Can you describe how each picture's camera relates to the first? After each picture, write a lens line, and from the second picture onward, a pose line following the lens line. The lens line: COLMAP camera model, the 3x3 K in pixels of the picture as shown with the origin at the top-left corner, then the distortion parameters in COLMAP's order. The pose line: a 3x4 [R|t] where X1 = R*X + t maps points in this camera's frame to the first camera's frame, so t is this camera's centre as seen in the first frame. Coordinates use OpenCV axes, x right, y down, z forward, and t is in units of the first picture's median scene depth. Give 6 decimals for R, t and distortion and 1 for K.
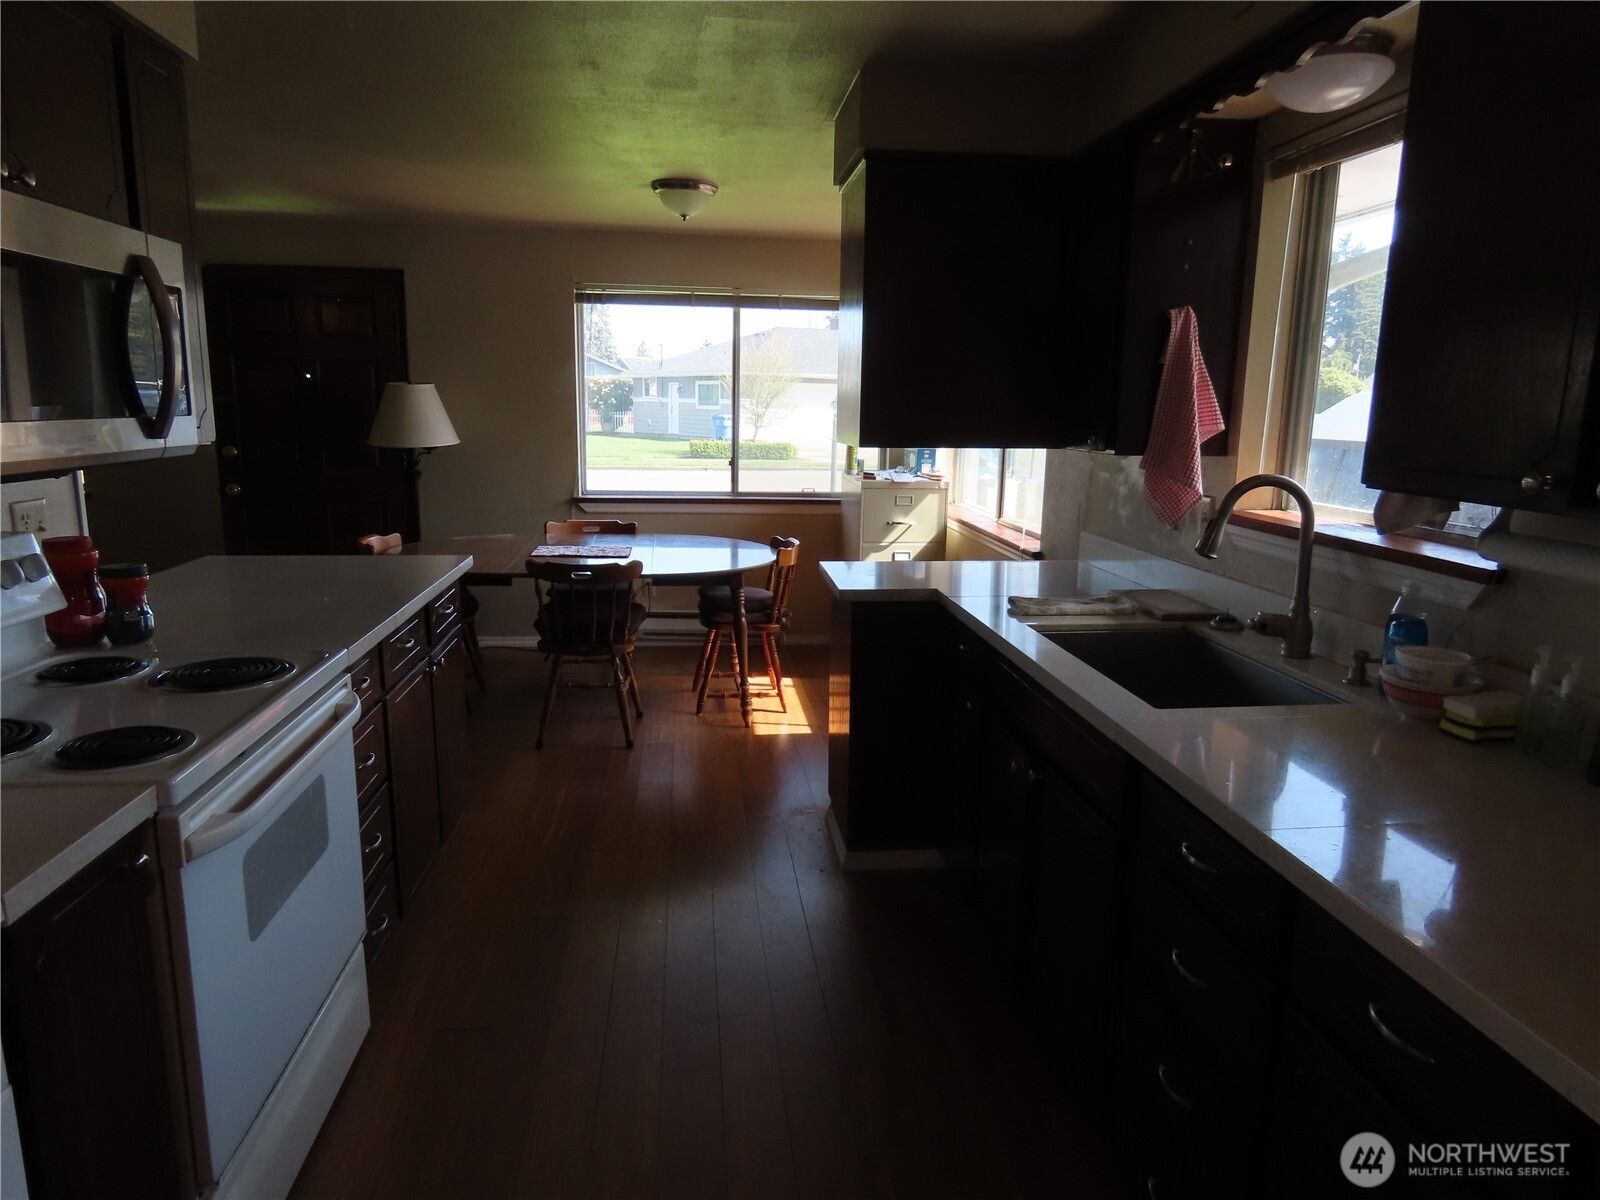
lens RADIAL K [[1011.4, 0, 800.0], [0, 1011.4, 600.0], [0, 0, 1]] dist [-0.003019, -0.003079]
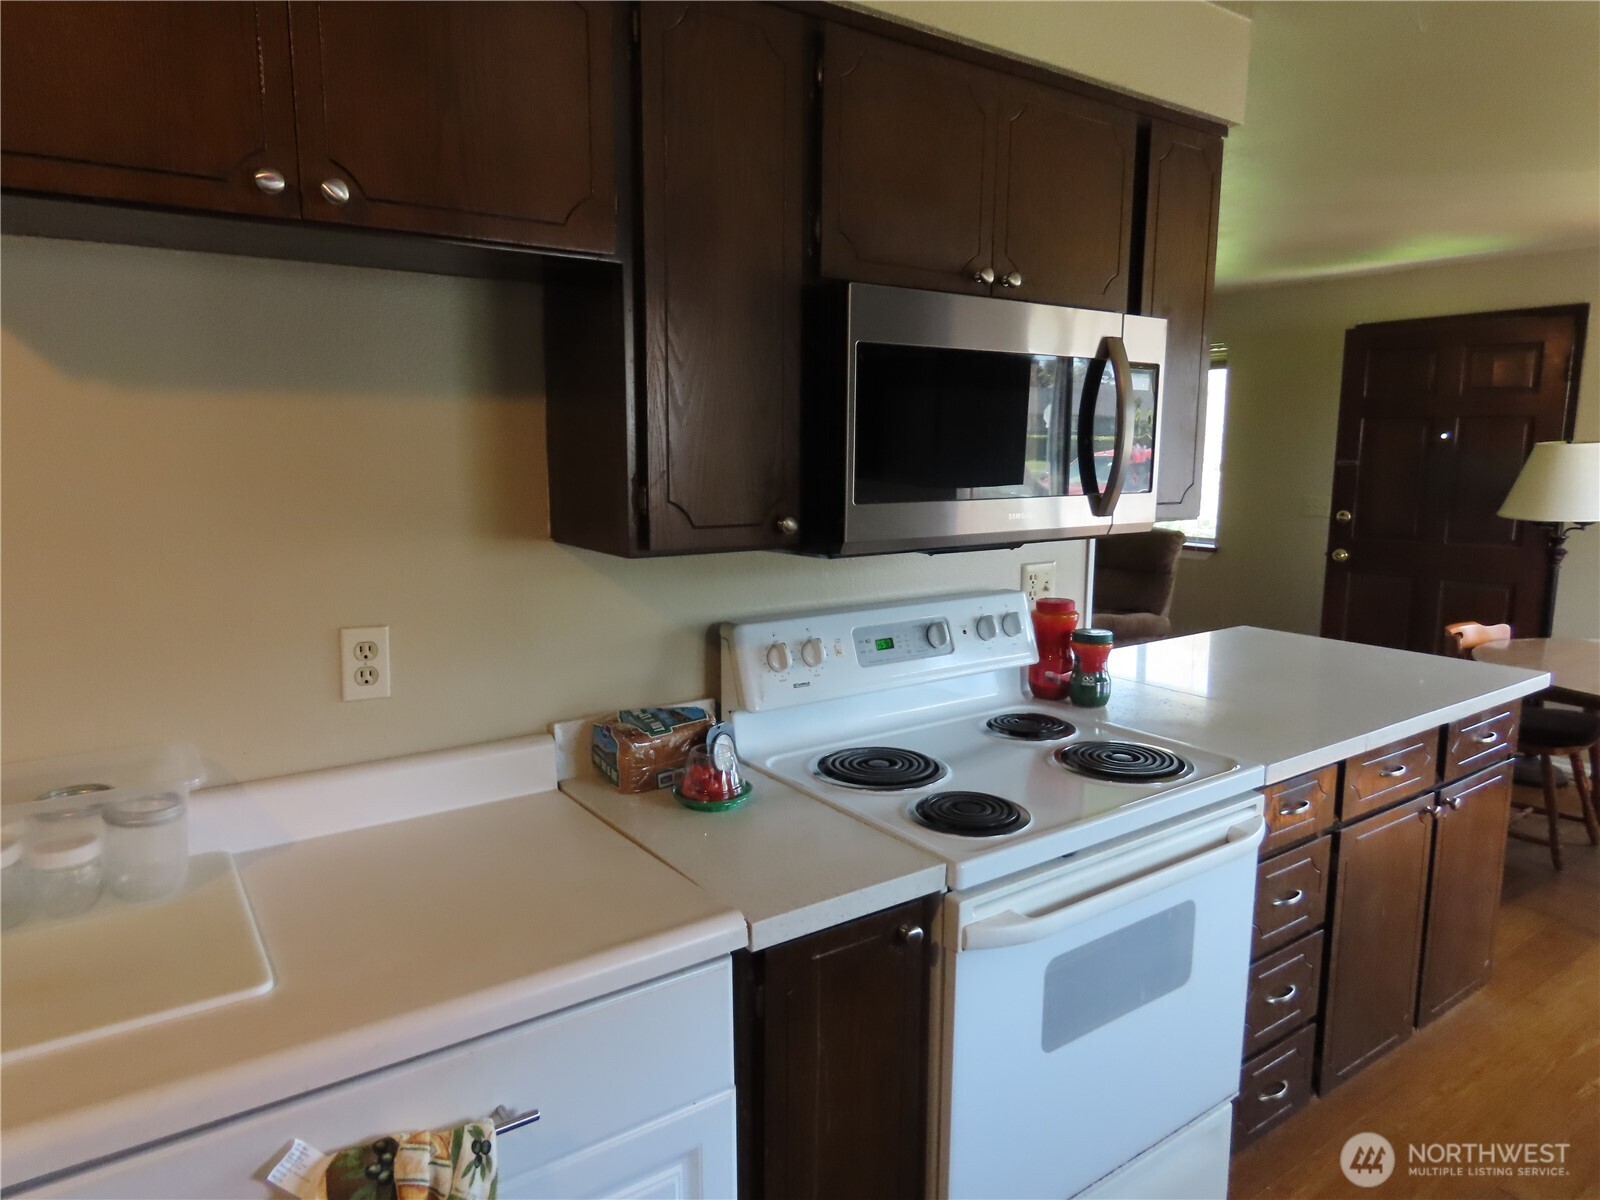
lens RADIAL K [[999.8, 0, 793.4], [0, 999.8, 599.3], [0, 0, 1]] dist [-0.004820, -0.000521]
pose [[0.468431, 0.115837, -0.875874, 0.075032], [-0.161536, 0.985886, 0.043995, -0.053917], [0.868607, 0.120877, 0.480531, 0.197426]]
